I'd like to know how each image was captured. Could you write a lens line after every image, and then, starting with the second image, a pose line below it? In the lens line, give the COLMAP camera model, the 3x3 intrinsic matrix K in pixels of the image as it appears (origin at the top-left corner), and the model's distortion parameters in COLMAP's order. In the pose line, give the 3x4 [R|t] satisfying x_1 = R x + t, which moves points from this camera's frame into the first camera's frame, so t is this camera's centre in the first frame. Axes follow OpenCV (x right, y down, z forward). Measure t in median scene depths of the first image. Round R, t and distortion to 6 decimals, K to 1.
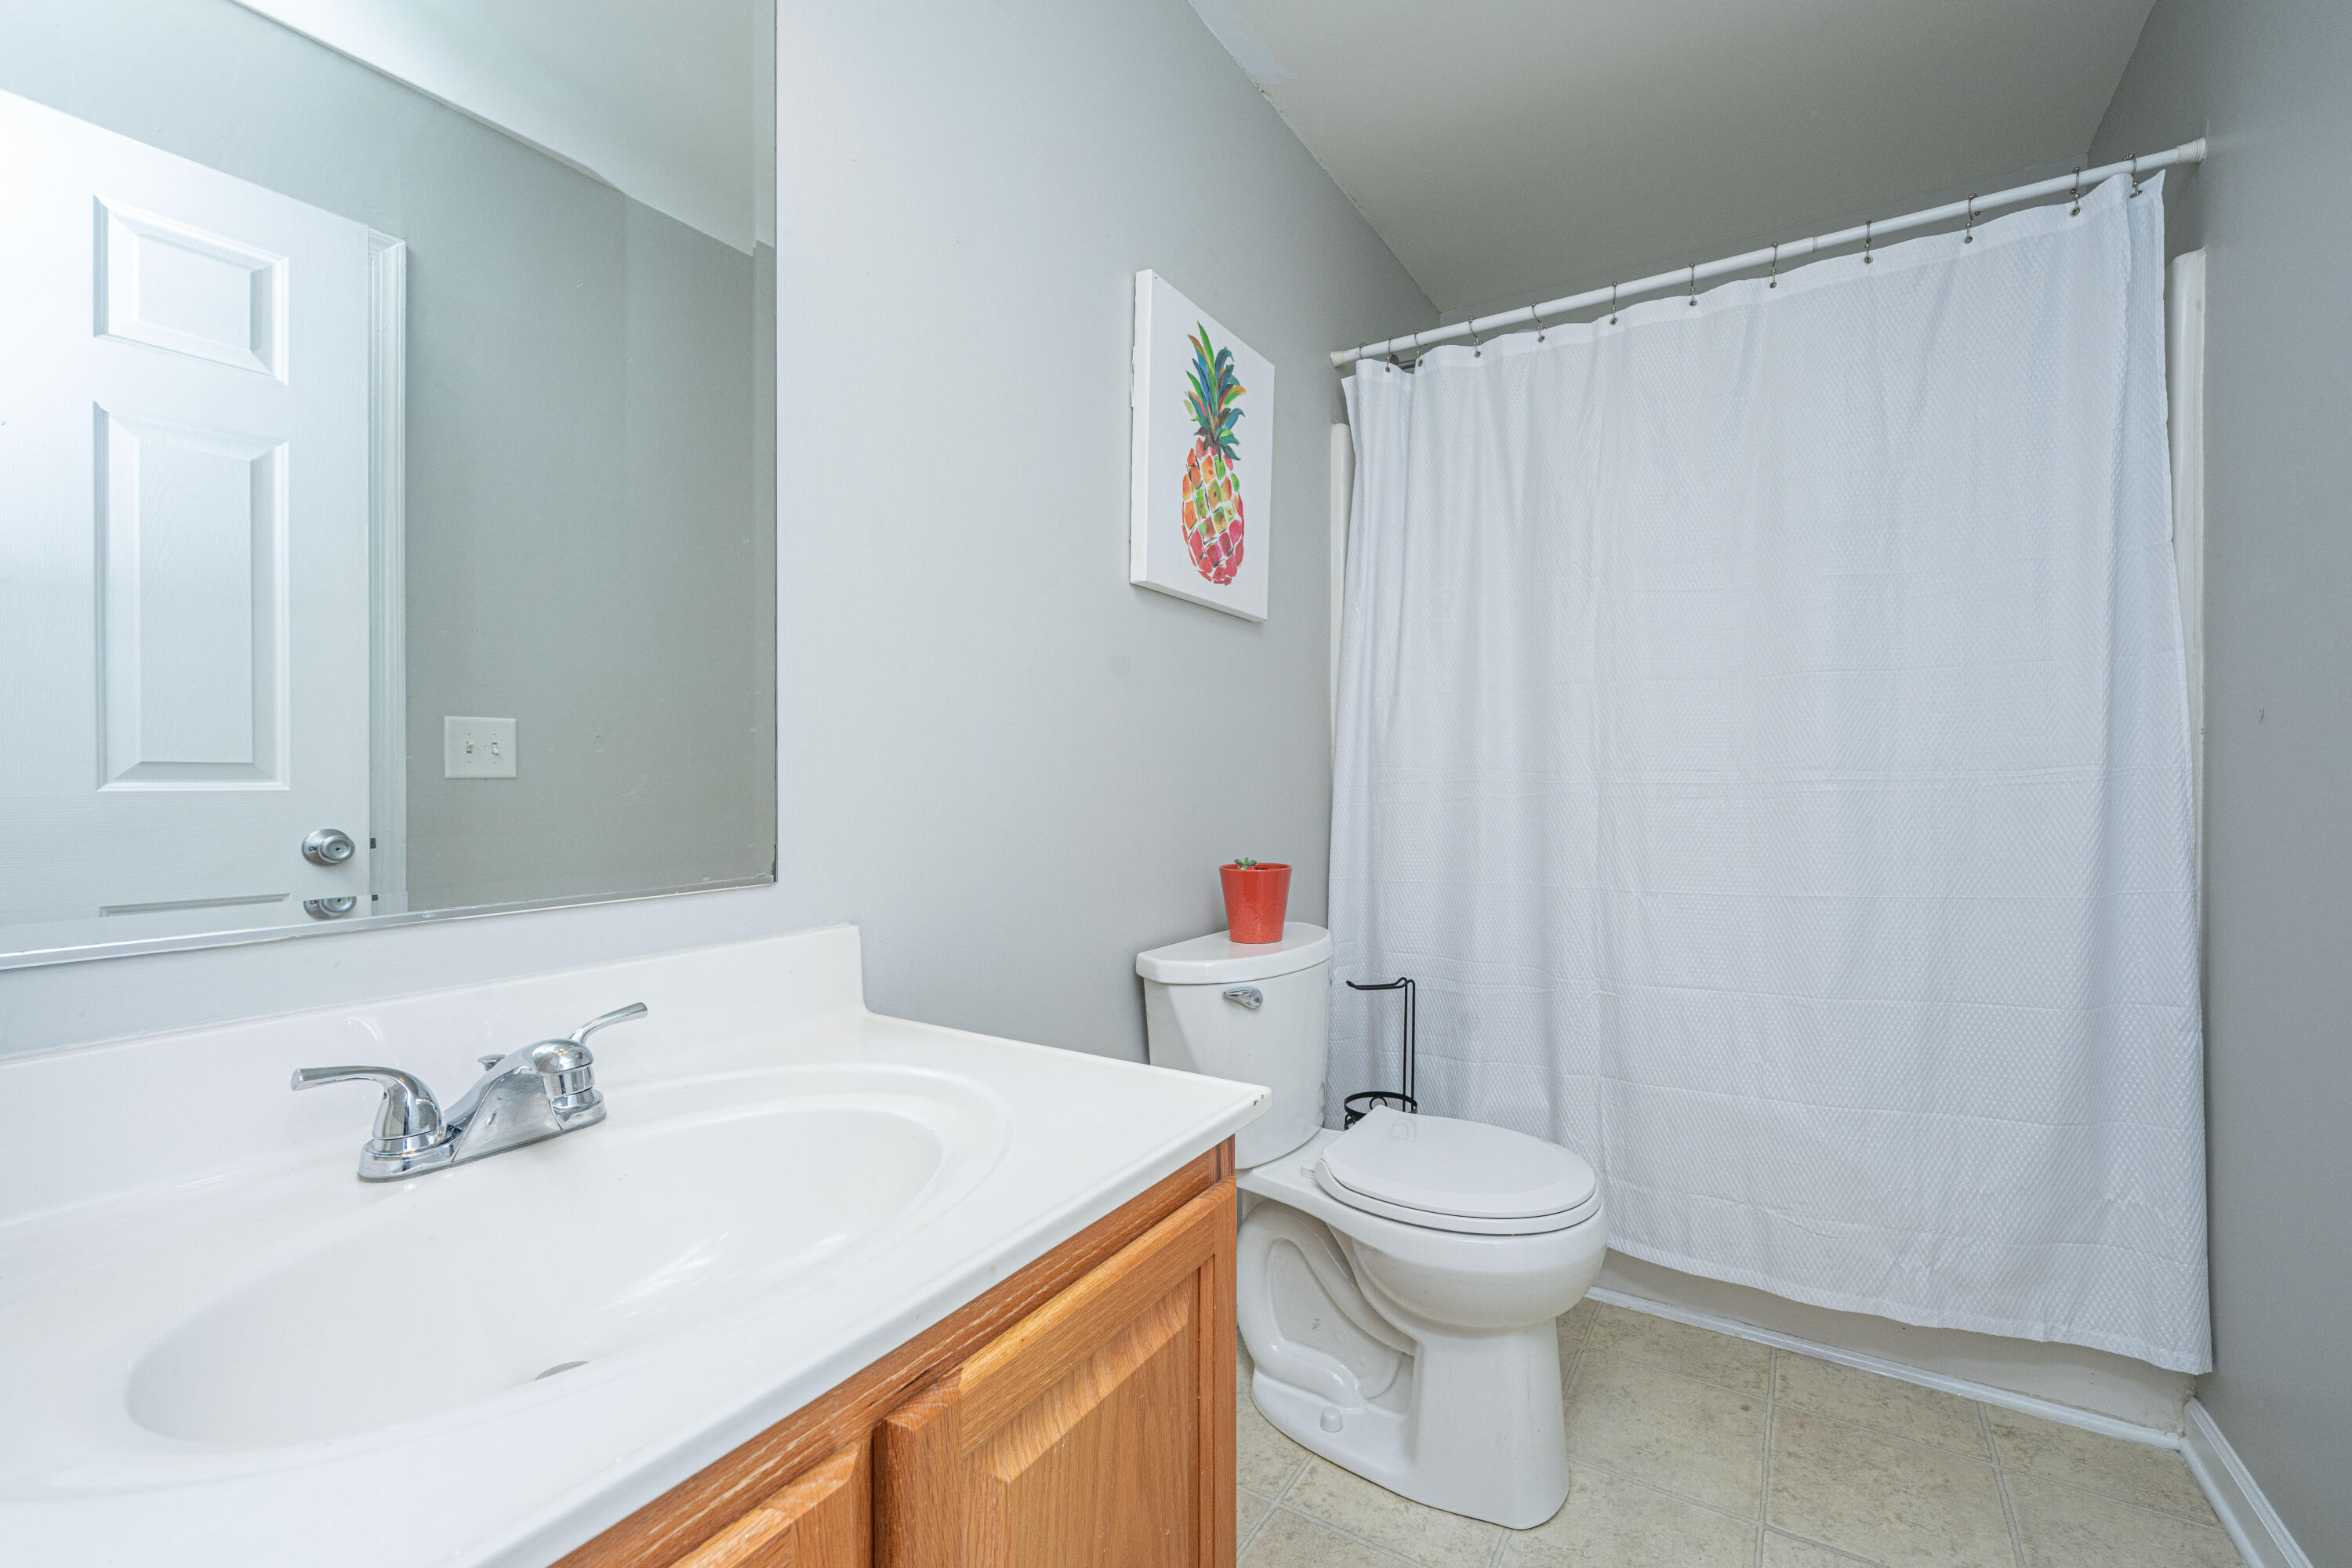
lens RADIAL K [[939.0, 0, 1184.1], [0, 939.0, 768.0], [0, 0, 1]] dist [0.000454, 0.000082]
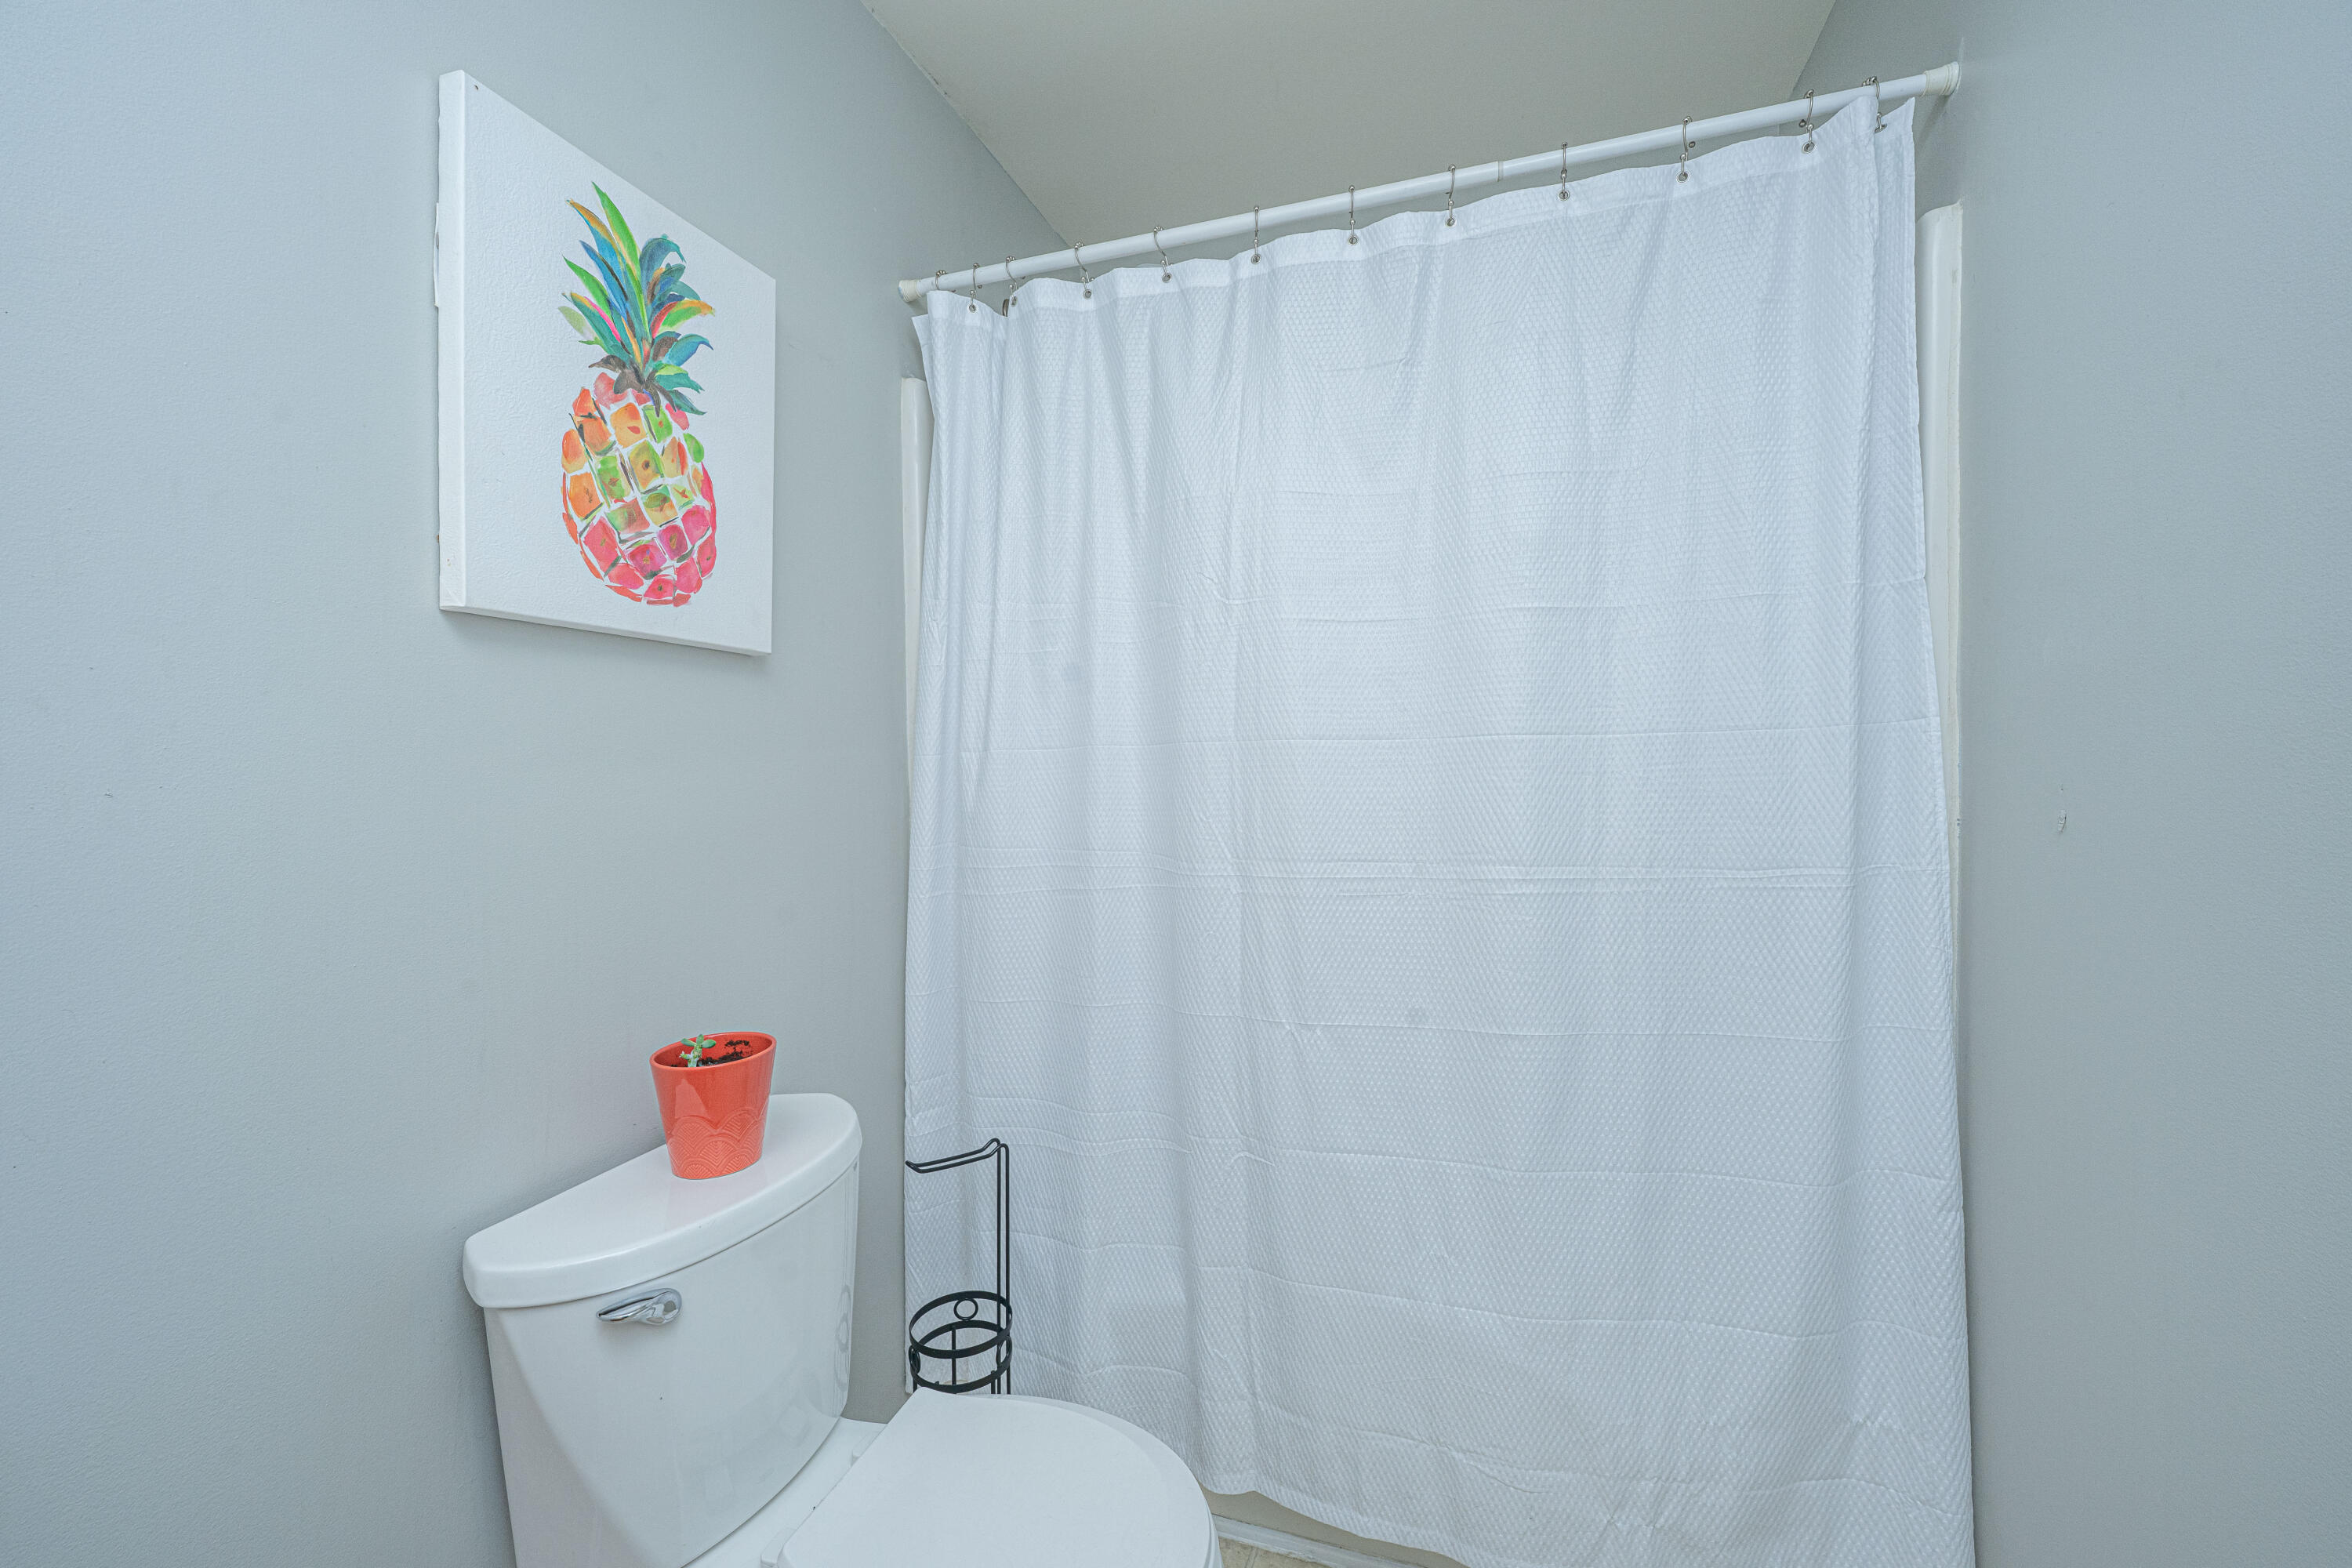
lens RADIAL K [[943.1, 0, 1067.8], [0, 943.1, 741.2], [0, 0, 1]] dist [-0.000230, -0.000050]
pose [[0.985818, -0.005456, 0.167727, 0.205917], [0.006538, 0.999961, -0.005900, -0.098923], [-0.167688, 0.006913, 0.985816, 0.324826]]
